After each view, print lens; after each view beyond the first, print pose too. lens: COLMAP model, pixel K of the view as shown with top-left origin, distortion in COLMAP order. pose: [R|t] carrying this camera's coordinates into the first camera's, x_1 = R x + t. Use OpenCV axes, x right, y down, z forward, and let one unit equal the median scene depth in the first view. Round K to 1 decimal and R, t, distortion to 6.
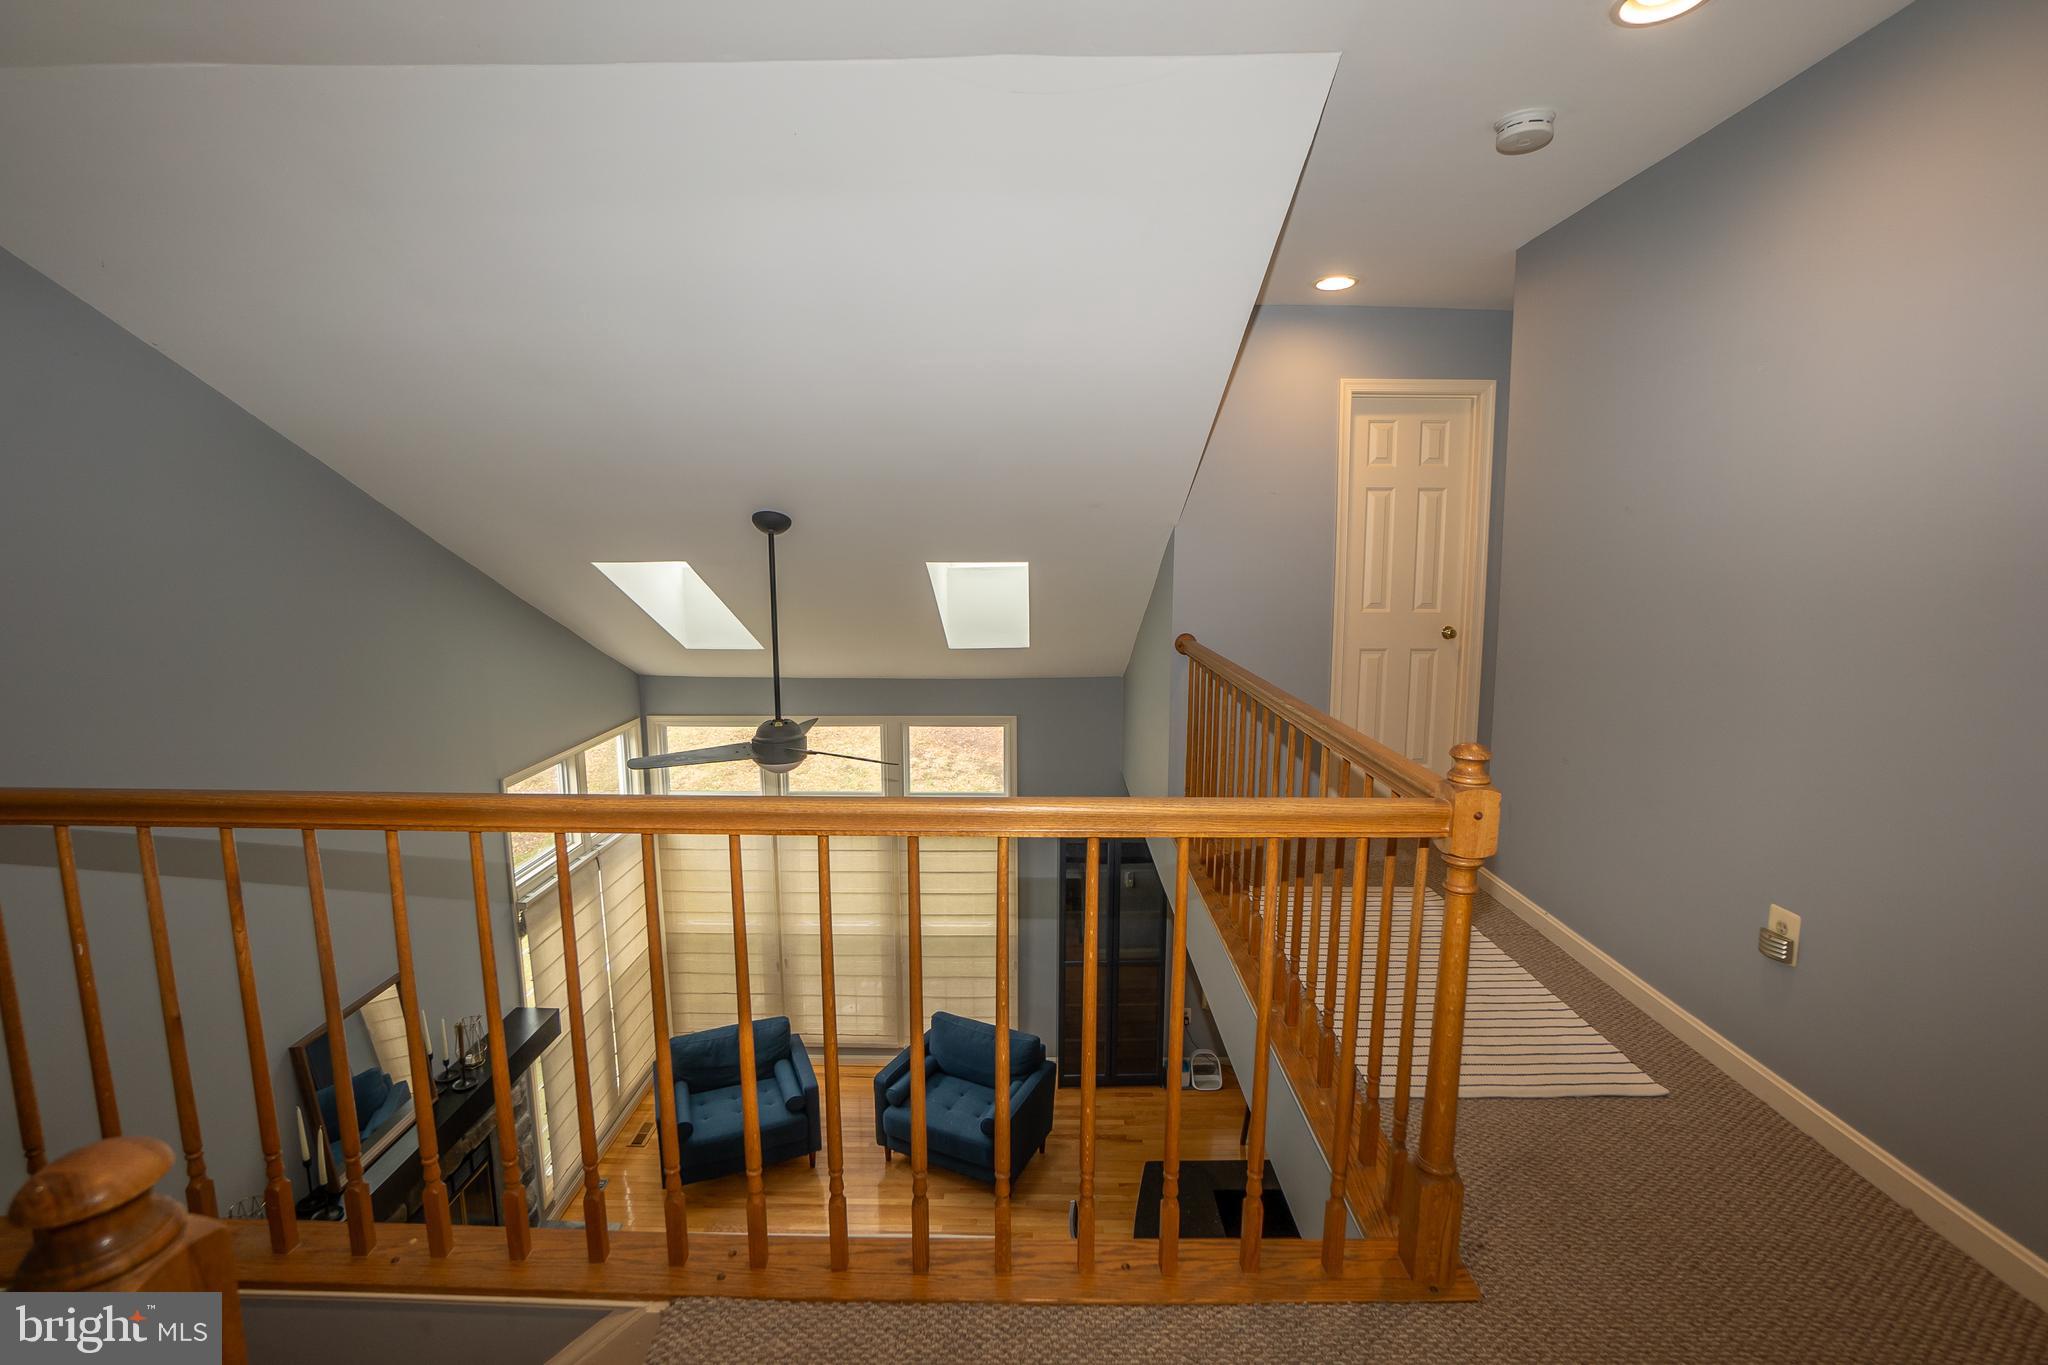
lens RADIAL K [[904.7, 0, 1020.2], [0, 904.7, 683.6], [0, 0, 1]] dist [-0.039993, 0.009257]
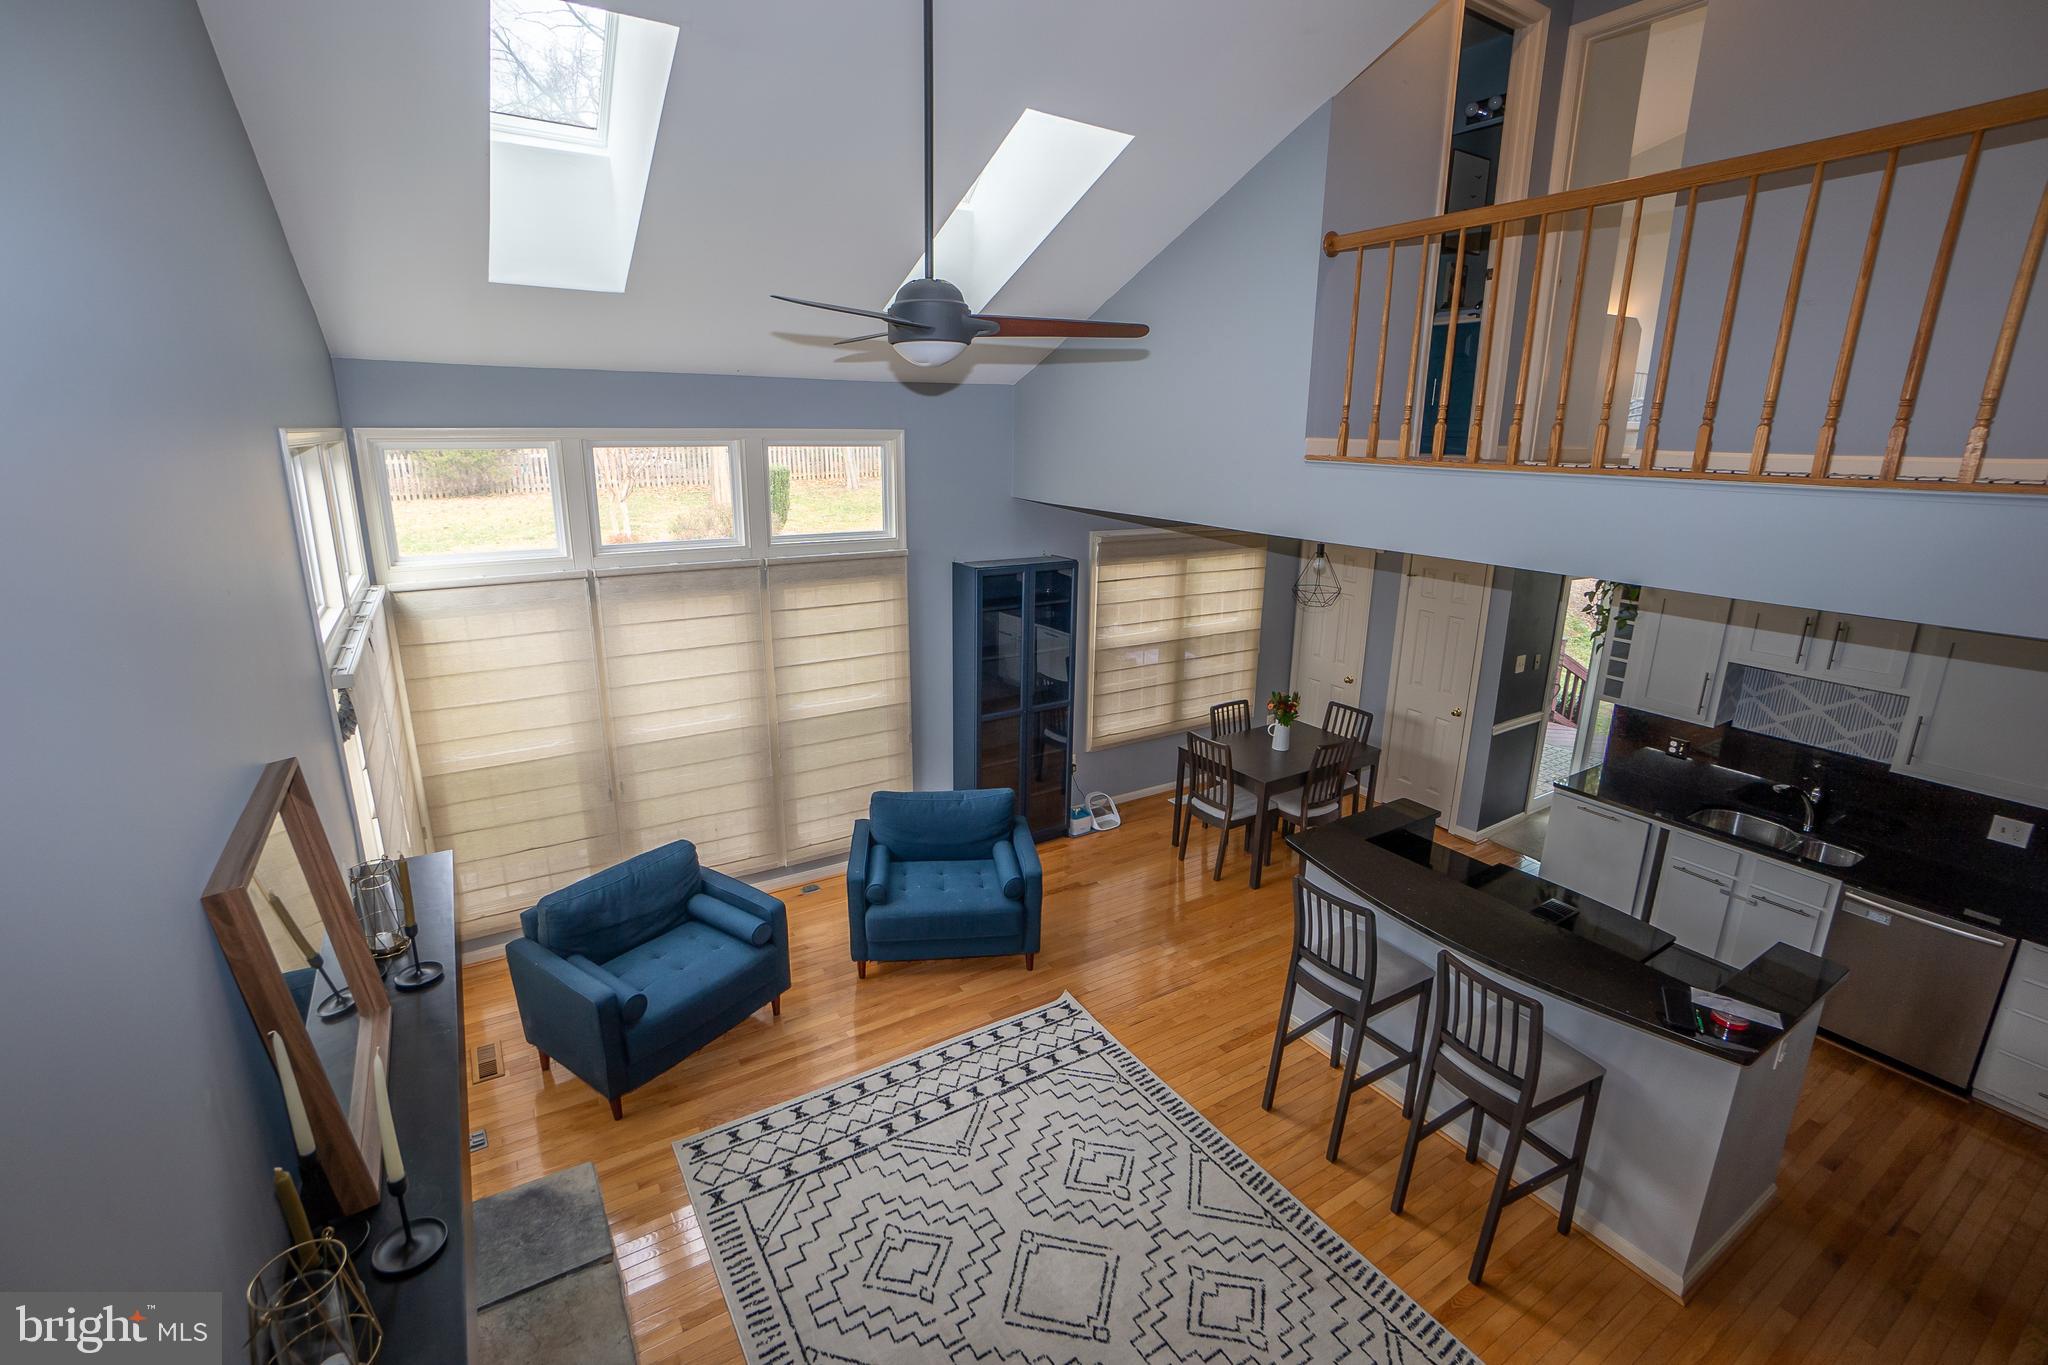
lens RADIAL K [[904.7, 0, 1031.9], [0, 904.7, 678.9], [0, 0, 1]] dist [-0.039993, 0.009257]
pose [[0.830061, -0.127444, 0.542915, -0.422285], [0.059171, 0.988169, 0.141497, 0.167034], [-0.554524, -0.085327, 0.827781, 0.277761]]
